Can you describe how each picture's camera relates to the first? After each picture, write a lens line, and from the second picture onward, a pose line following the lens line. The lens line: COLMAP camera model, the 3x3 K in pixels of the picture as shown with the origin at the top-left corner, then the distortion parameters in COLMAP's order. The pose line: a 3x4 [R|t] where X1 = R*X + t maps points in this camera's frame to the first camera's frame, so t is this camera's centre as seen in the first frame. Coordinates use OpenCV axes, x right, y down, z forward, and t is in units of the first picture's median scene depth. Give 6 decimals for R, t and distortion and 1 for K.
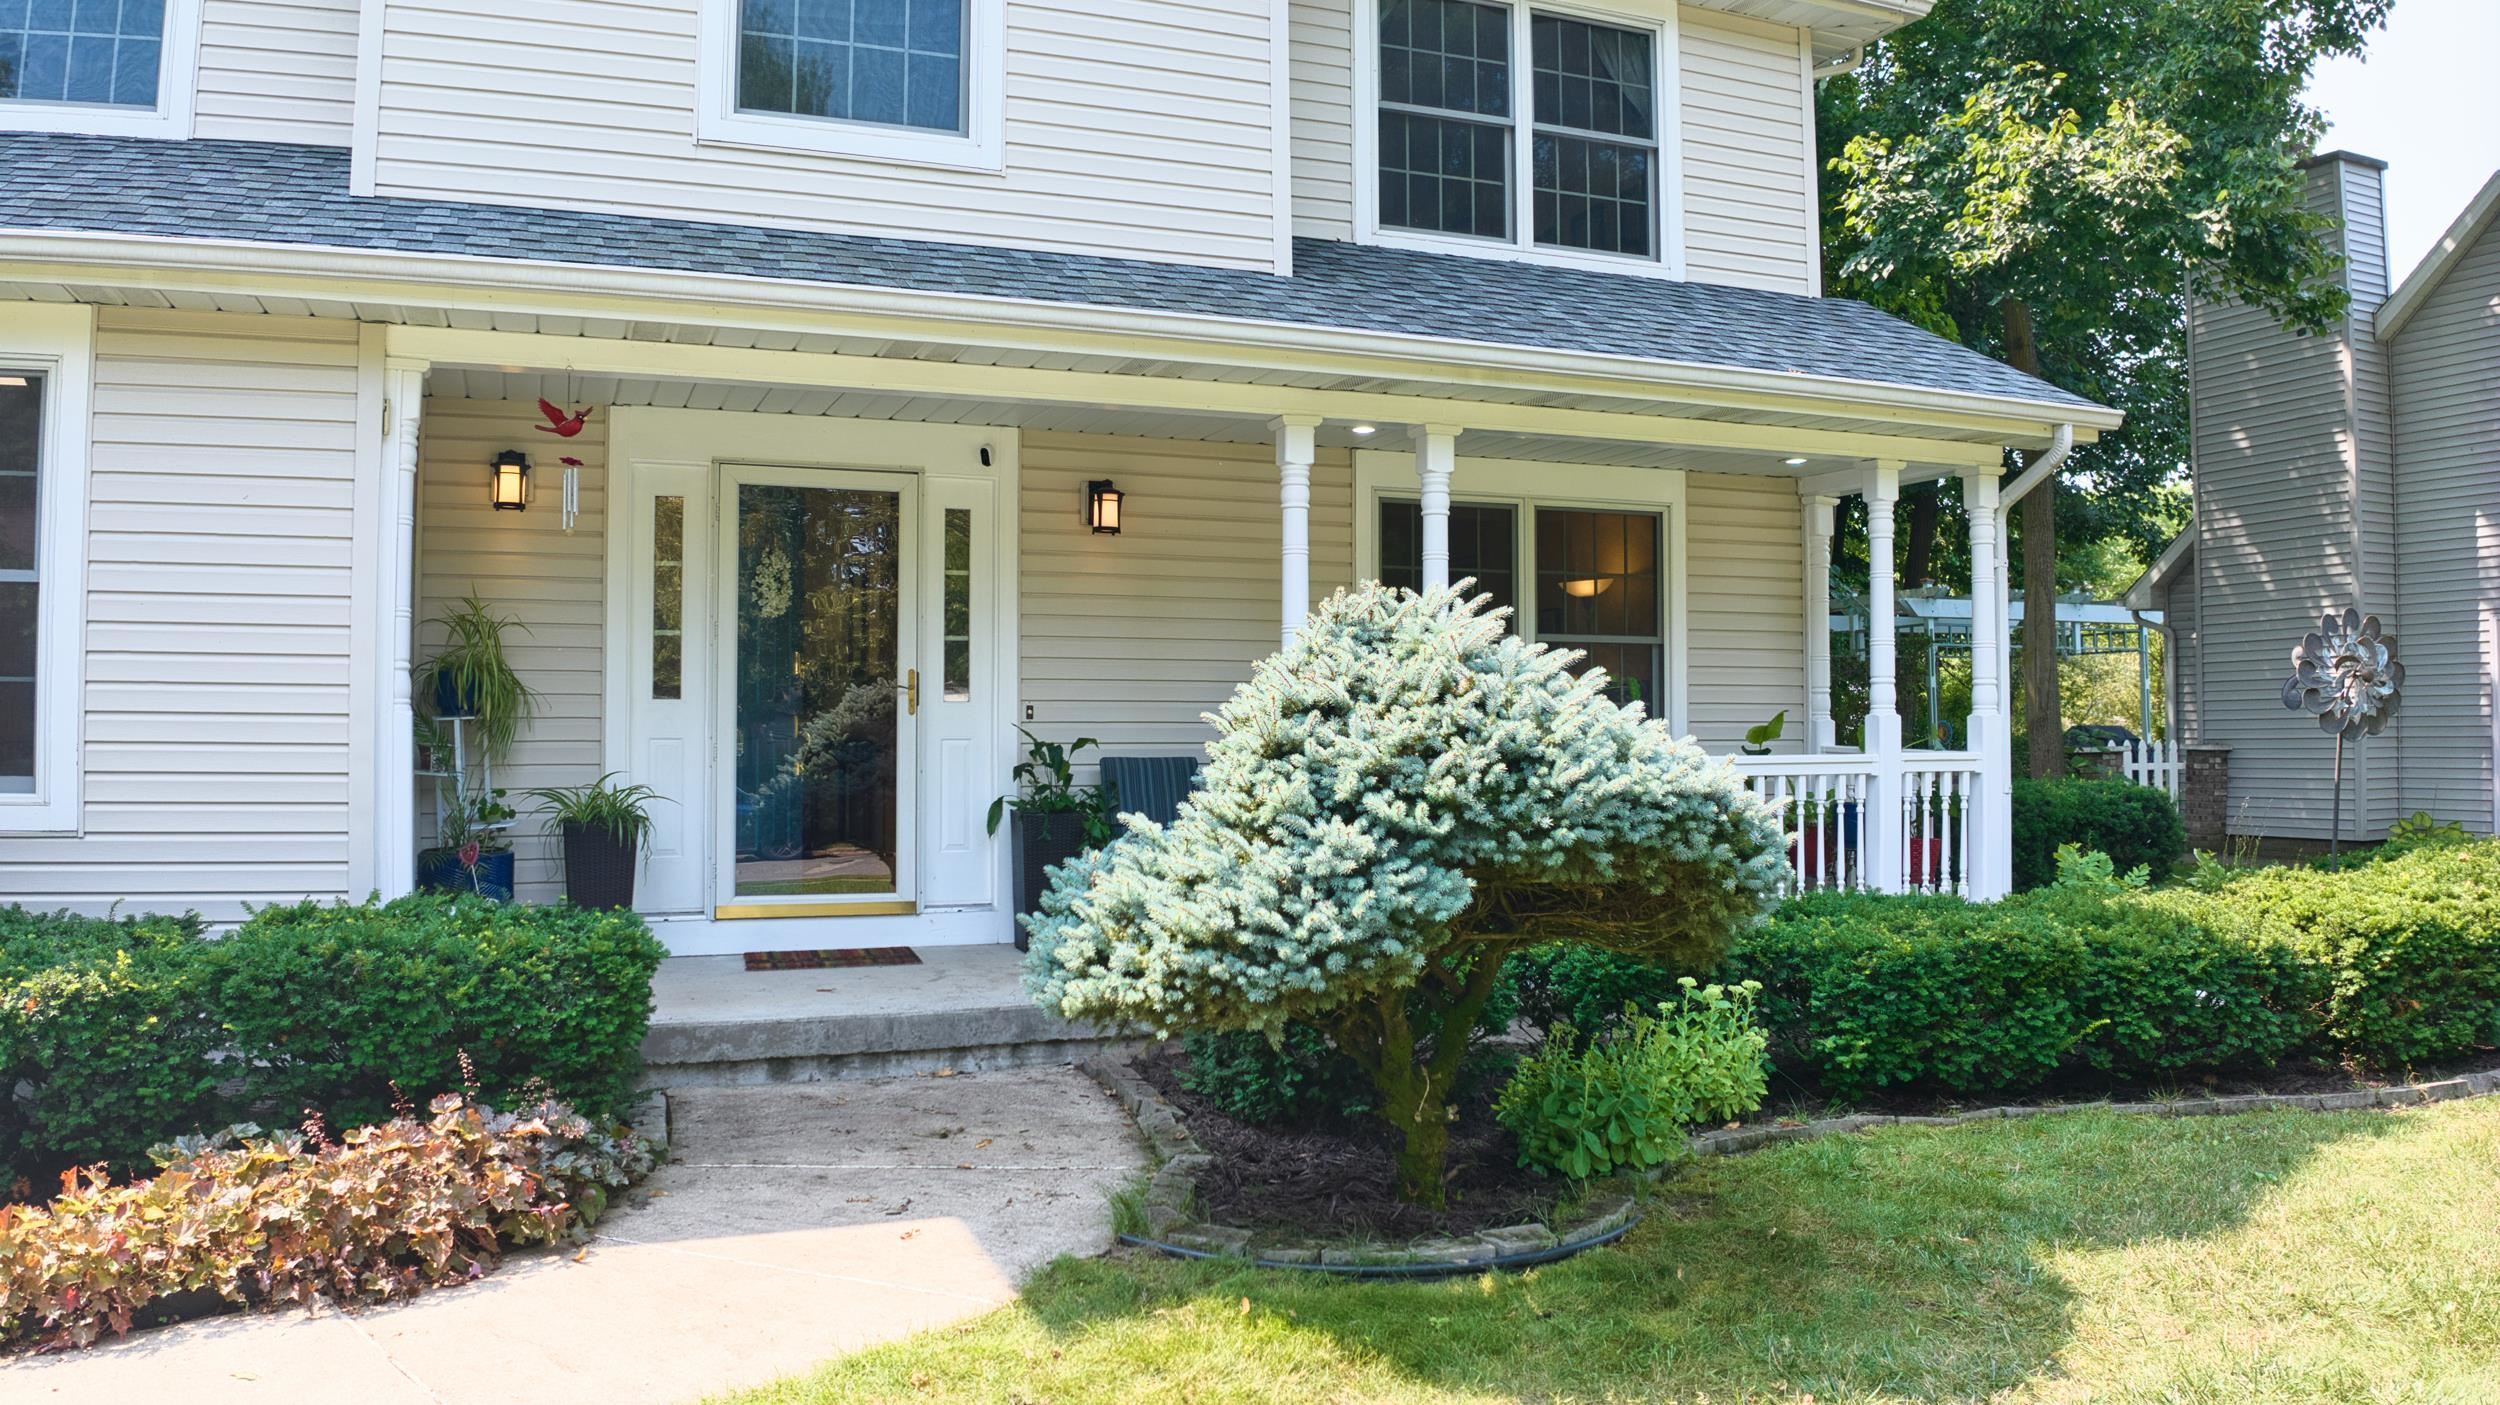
lens RADIAL K [[1771.6, 0, 1236.0], [0, 1771.6, 676.5], [0, 0, 1]] dist [-0.106564, -0.009389]
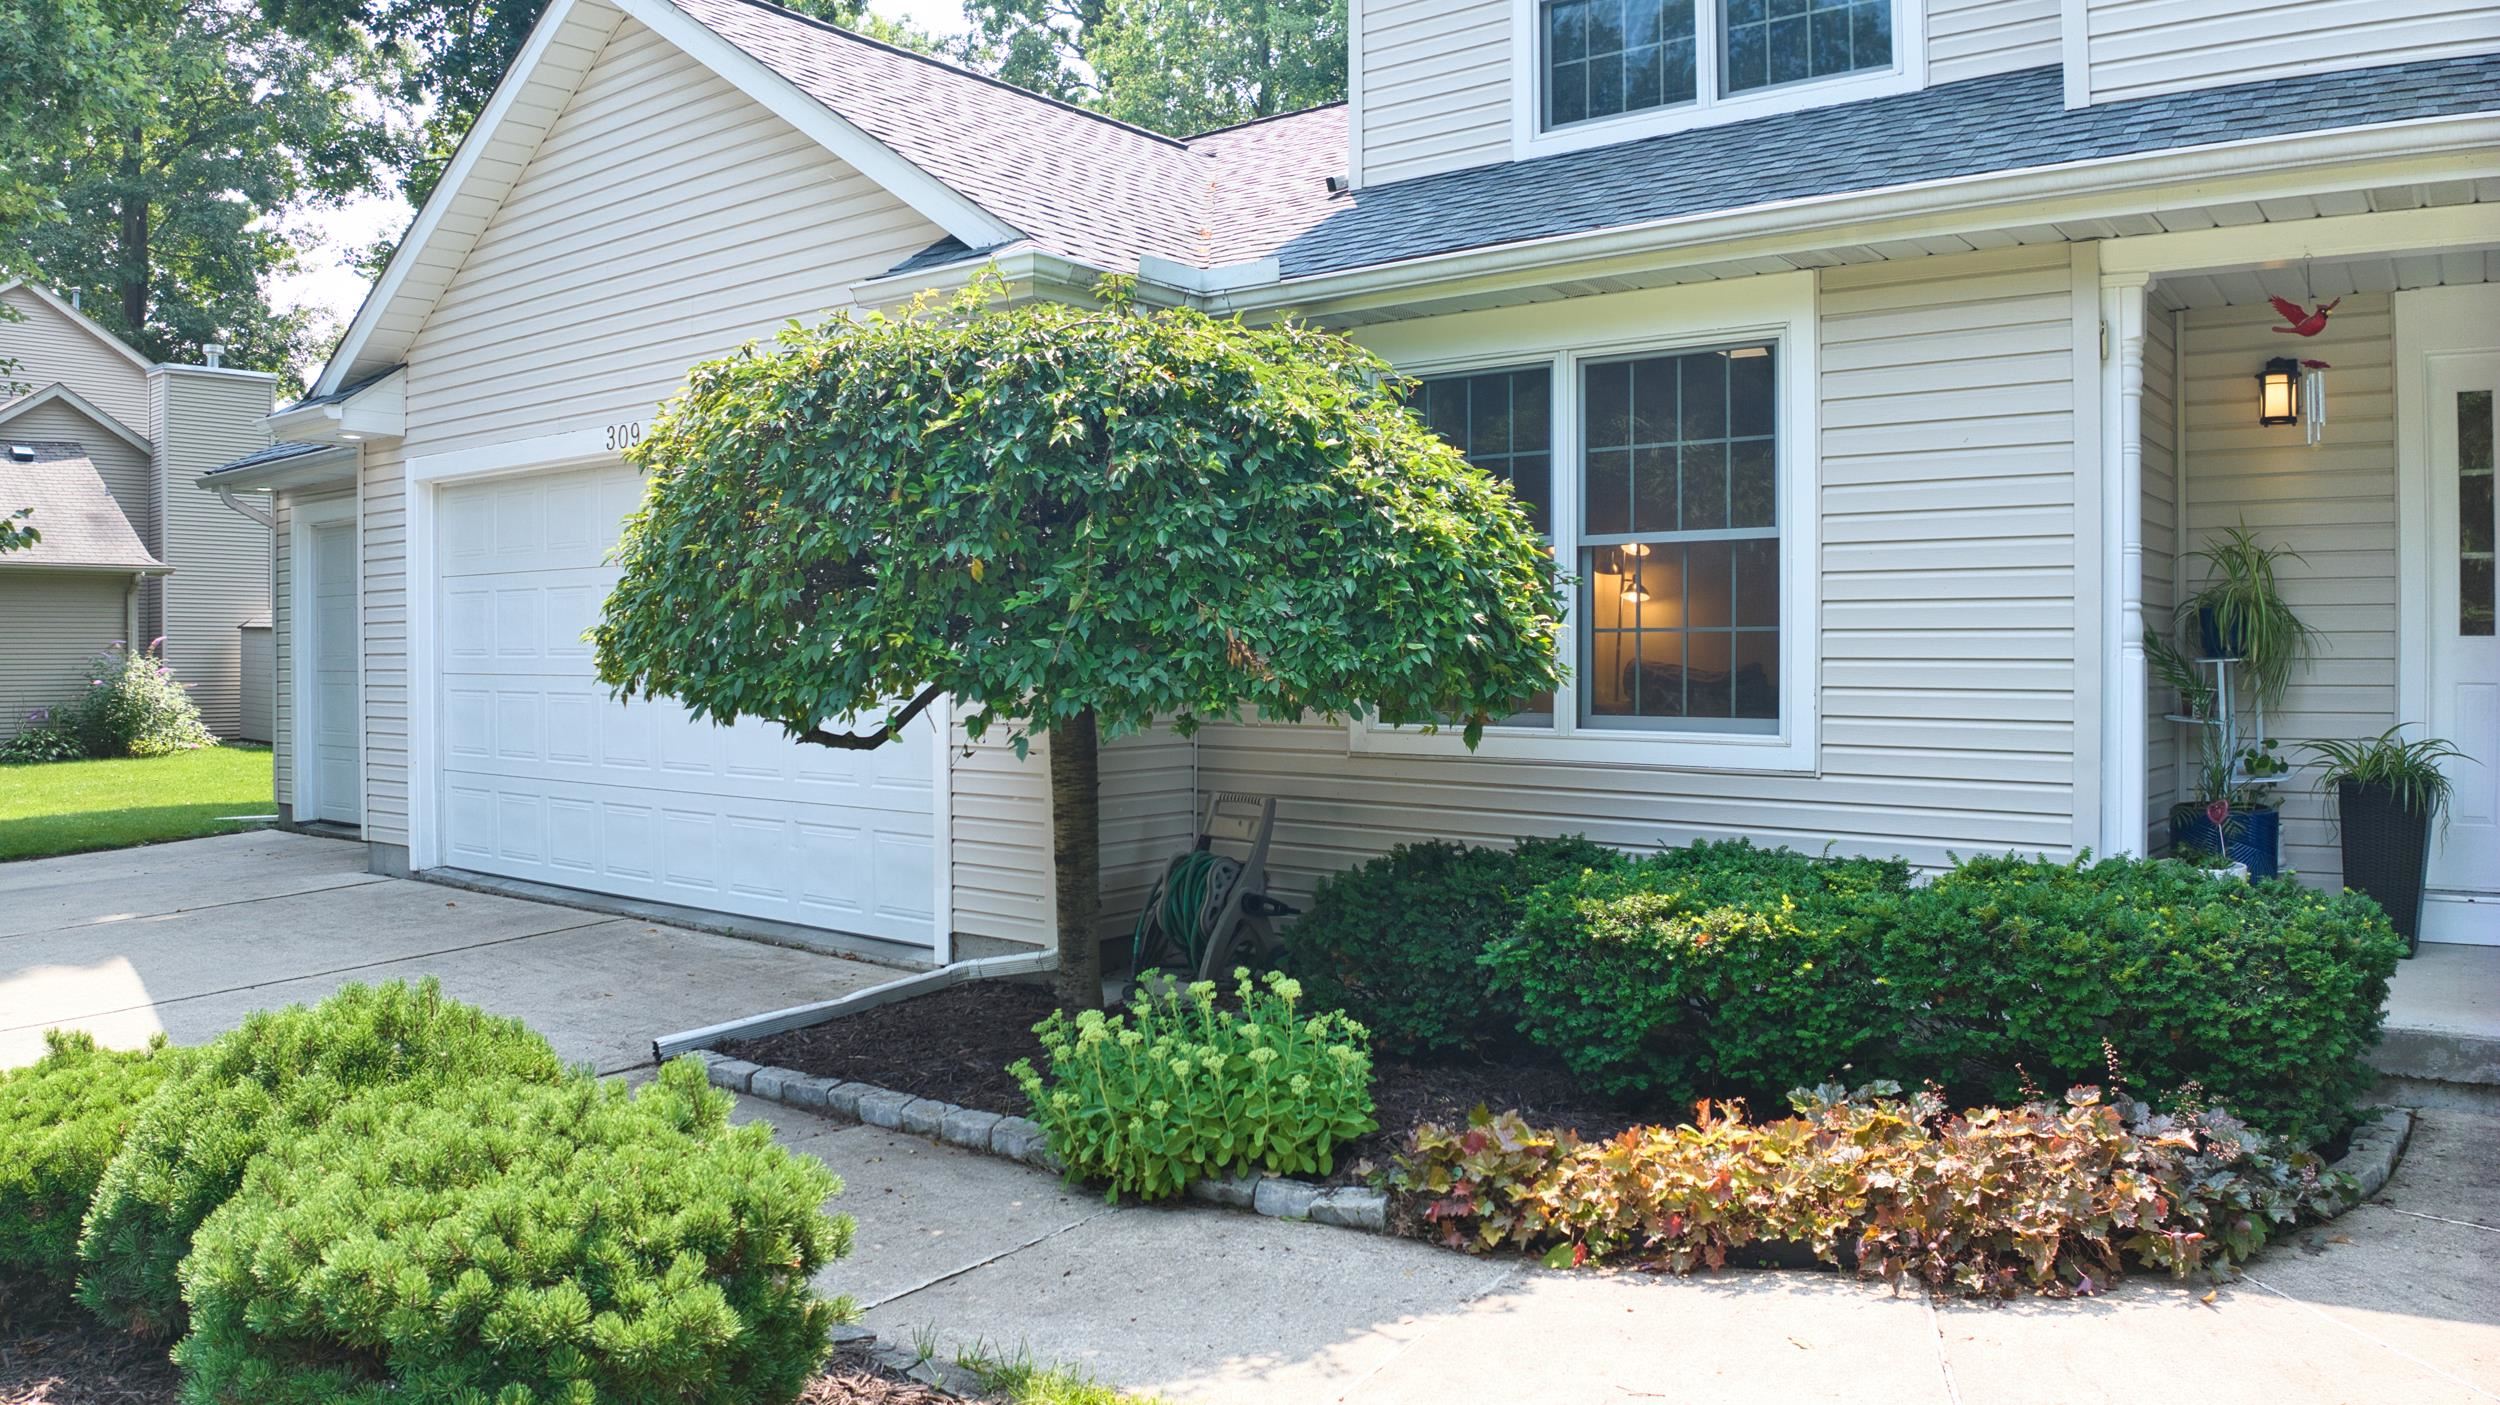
lens RADIAL K [[1771.6, 0, 1236.0], [0, 1771.6, 676.5], [0, 0, 1]] dist [-0.106564, -0.009389]
pose [[0.513983, 0.008916, -0.857754, 0.076716], [0.028468, 0.999218, 0.027445, -0.009779], [0.857328, -0.038525, 0.513327, 0.143222]]
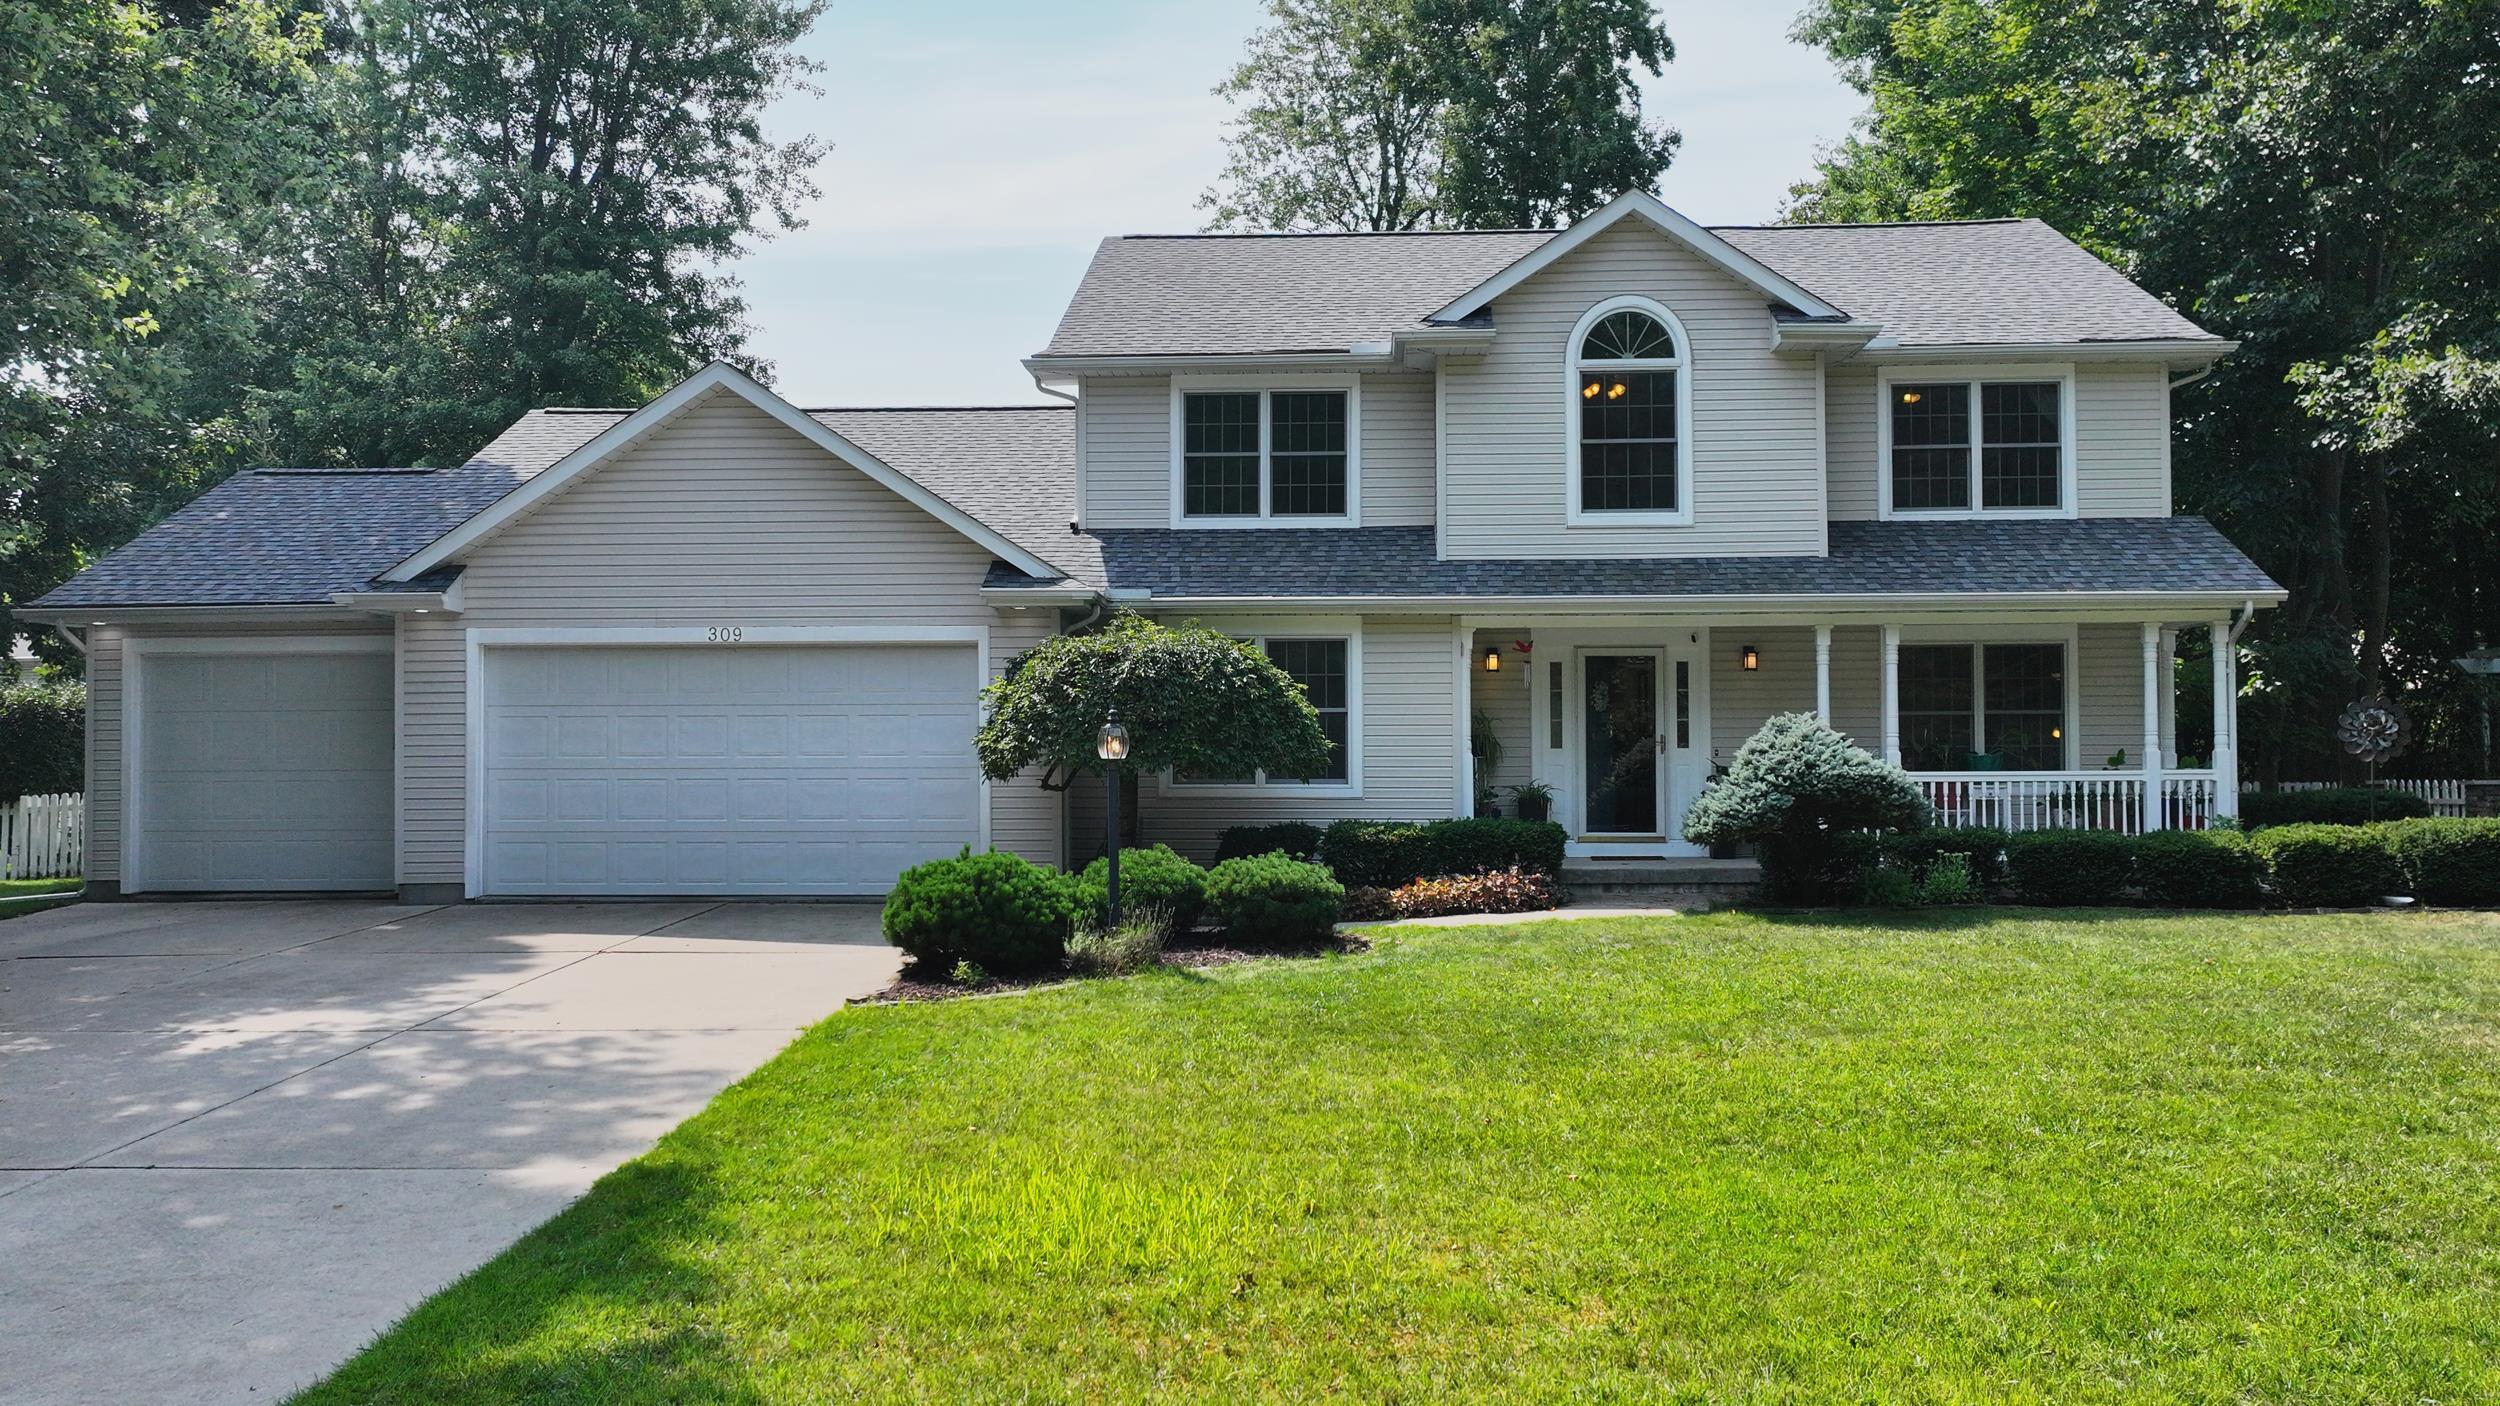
lens RADIAL K [[1985.2, 0, 1252.8], [0, 1985.2, 742.2], [0, 0, 1]] dist [-0.000297, -0.001501]
pose [[0.913345, -0.010980, -0.407038, 0.625827], [0.017396, 0.999776, 0.012065, -0.056291], [0.406814, -0.018100, 0.913332, -2.582345]]
